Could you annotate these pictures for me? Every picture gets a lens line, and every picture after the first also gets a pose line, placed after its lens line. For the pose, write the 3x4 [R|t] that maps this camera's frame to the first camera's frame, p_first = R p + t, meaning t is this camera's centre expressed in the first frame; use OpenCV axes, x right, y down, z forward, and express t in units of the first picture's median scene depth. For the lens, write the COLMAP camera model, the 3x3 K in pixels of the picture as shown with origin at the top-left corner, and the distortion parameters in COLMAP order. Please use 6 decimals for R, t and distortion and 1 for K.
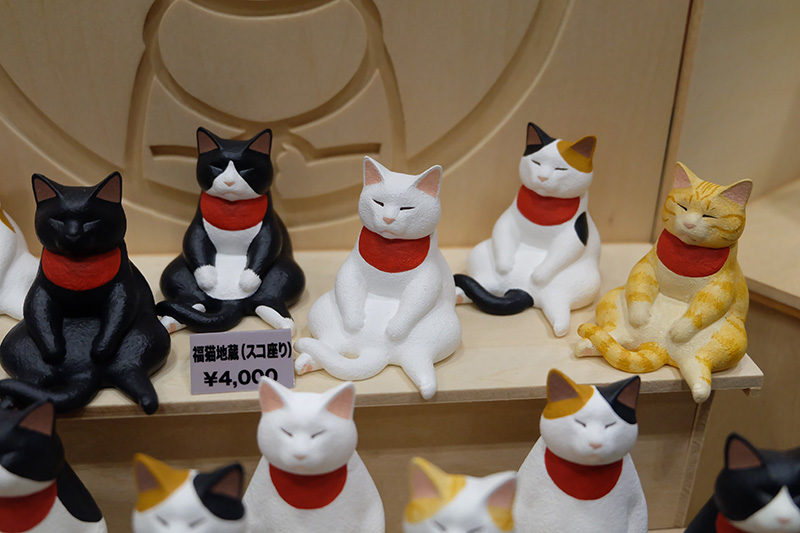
lens RADIAL K [[954.7, 0, 392.5], [0, 954.7, 262.1], [0, 0, 1]] dist [-0.037320, 0.000000]
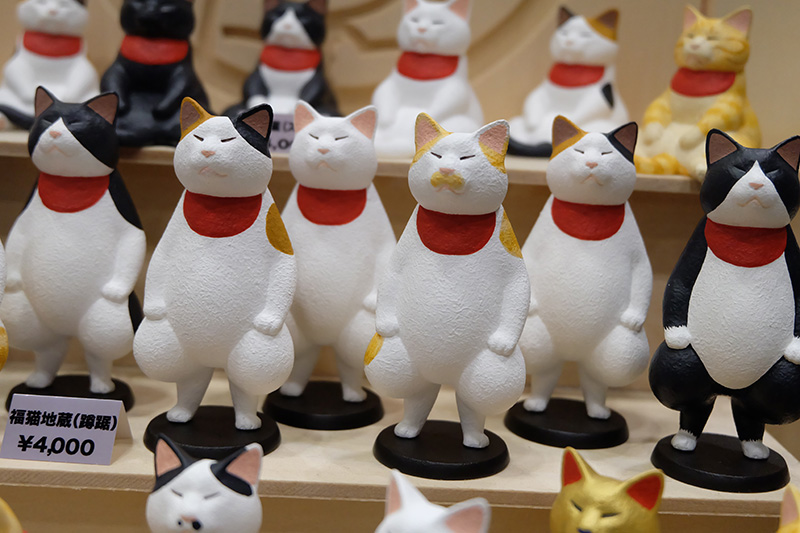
lens RADIAL K [[1096.8, 0, 400.9], [0, 1096.8, 268.7], [0, 0, 1]] dist [-0.044754, 0.000000]
pose [[0.994924, 0.039548, -0.092533, 0.098537], [-0.063599, 0.959726, -0.273646, 0.563614], [0.077984, 0.278142, 0.957369, -0.160269]]
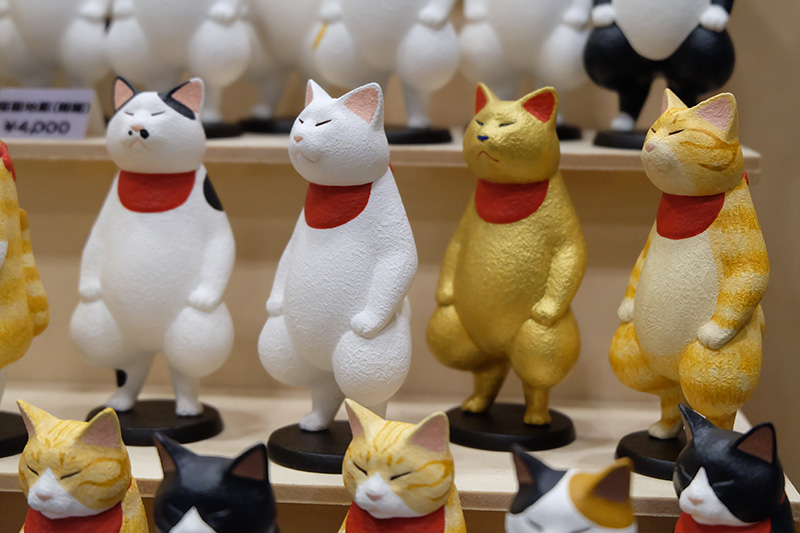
lens RADIAL K [[1413.8, 0, 401.9], [0, 1413.8, 261.3], [0, 0, 1]] dist [-0.075441, 0.000000]
pose [[0.982200, 0.005746, -0.187749, 0.328909], [-0.062747, 0.952151, -0.299118, 0.988801], [0.177046, 0.305575, 0.935563, -0.413207]]
